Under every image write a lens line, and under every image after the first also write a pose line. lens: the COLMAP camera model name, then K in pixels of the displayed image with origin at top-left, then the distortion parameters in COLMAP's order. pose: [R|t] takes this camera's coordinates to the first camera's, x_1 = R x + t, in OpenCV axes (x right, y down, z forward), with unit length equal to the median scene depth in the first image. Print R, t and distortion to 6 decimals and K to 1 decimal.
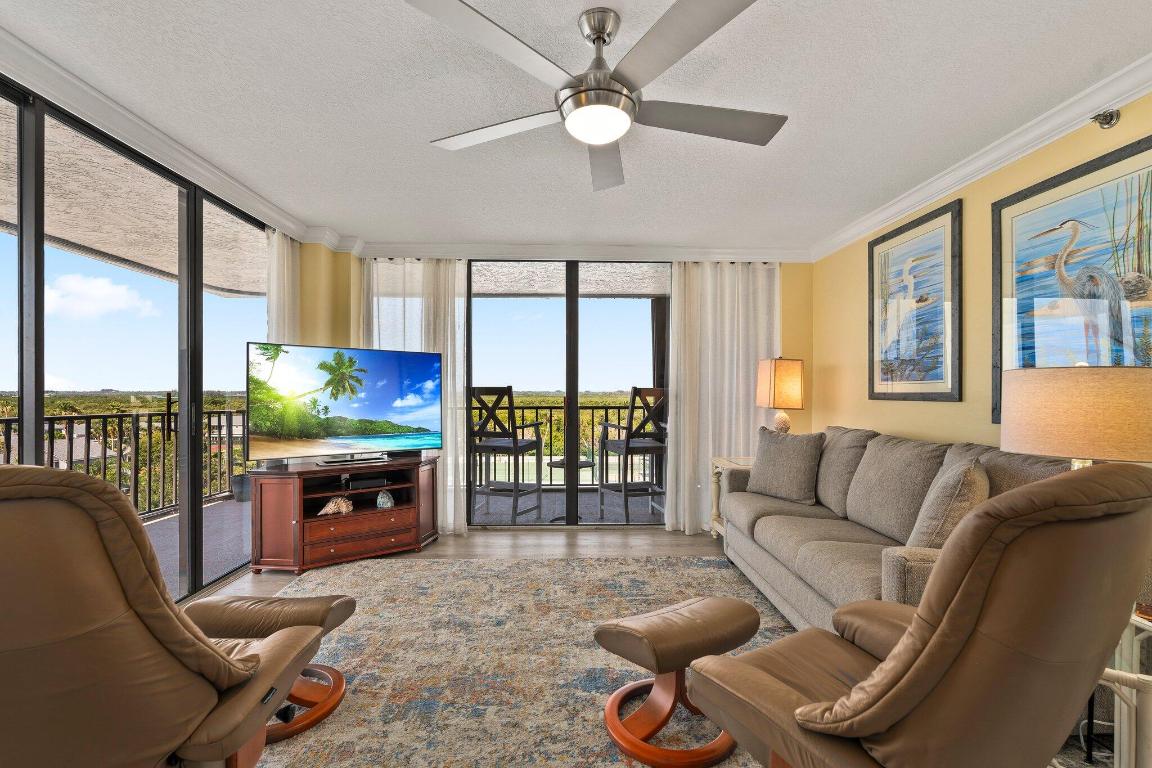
lens RADIAL K [[522.8, 0, 575.9], [0, 522.8, 389.5], [0, 0, 1]] dist [-0.004137, -0.000518]
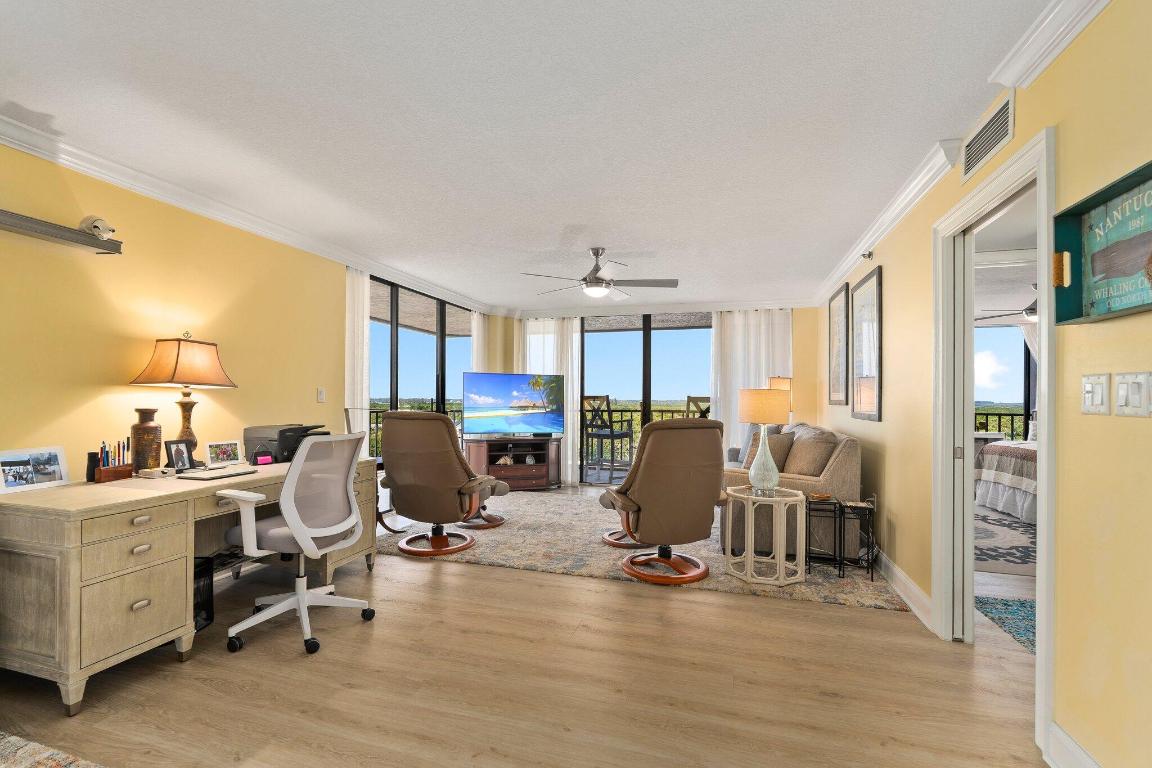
lens RADIAL K [[522.7, 0, 566.9], [0, 522.7, 386.3], [0, 0, 1]] dist [-0.003211, -0.000431]
pose [[0.945313, -0.002090, -0.326159, 0.343145], [-0.005024, 0.999768, -0.020967, 0.000671], [0.326127, 0.021459, 0.945082, -0.664122]]
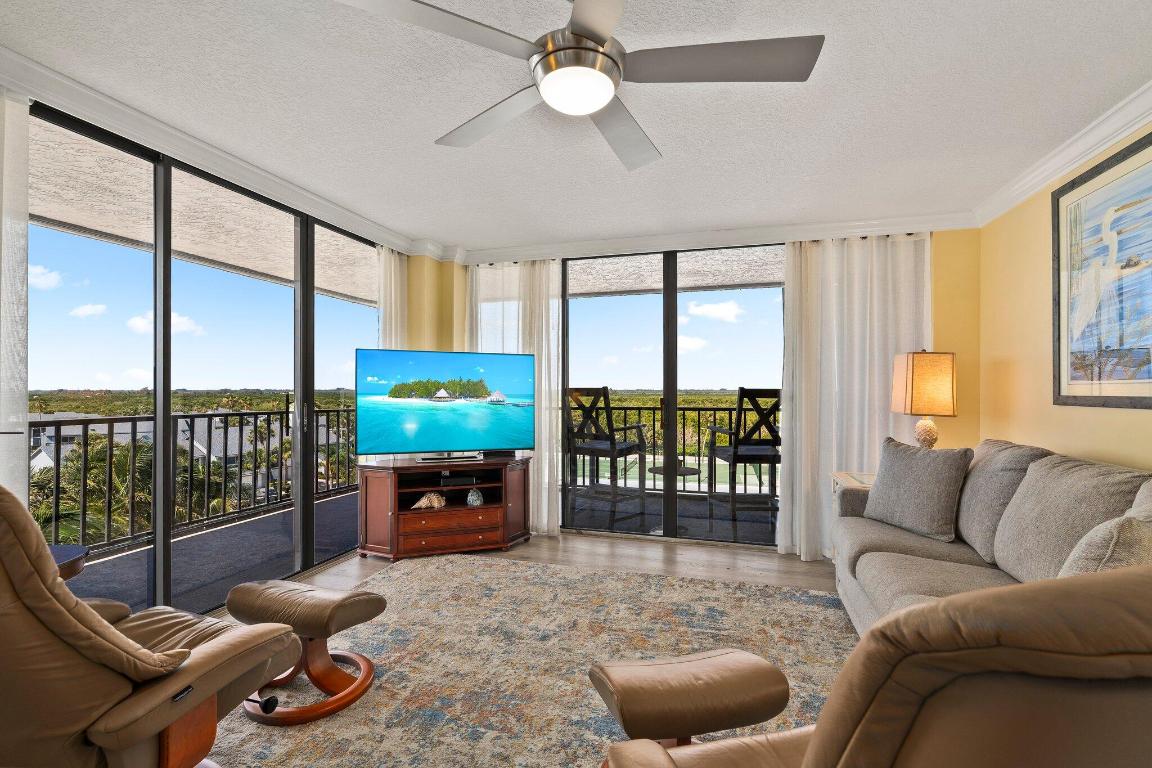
lens RADIAL K [[522.7, 0, 566.9], [0, 522.7, 386.3], [0, 0, 1]] dist [-0.003211, -0.000431]
pose [[0.947716, -0.002597, -0.319103, 0.143504], [0.001720, 0.999994, -0.003032, -0.005811], [0.319109, 0.002324, 0.947715, 0.080293]]
